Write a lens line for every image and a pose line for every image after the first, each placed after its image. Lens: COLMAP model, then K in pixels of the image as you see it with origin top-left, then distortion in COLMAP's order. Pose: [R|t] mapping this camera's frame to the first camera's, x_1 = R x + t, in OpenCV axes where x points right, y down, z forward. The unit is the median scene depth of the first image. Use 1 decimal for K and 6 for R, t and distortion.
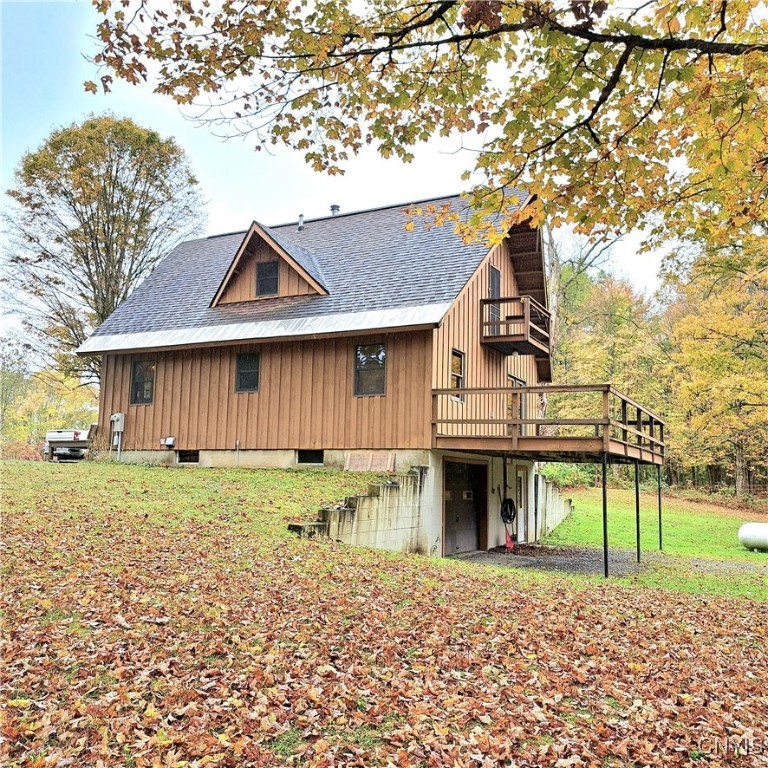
lens RADIAL K [[706.4, 0, 397.8], [0, 706.4, 386.9], [0, 0, 1]] dist [0.191568, -0.240644]
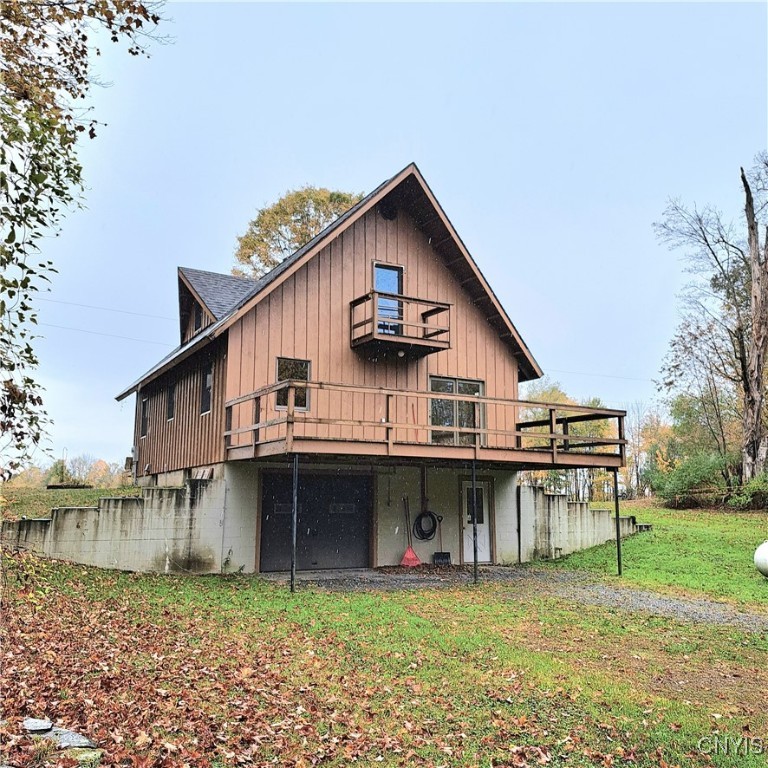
lens RADIAL K [[706.4, 0, 397.8], [0, 706.4, 386.9], [0, 0, 1]] dist [0.191568, -0.240644]
pose [[0.844079, -0.103538, -0.526127, 0.616932], [0.079876, 0.994512, -0.067566, 0.056831], [0.530236, 0.015006, 0.847718, 0.220041]]
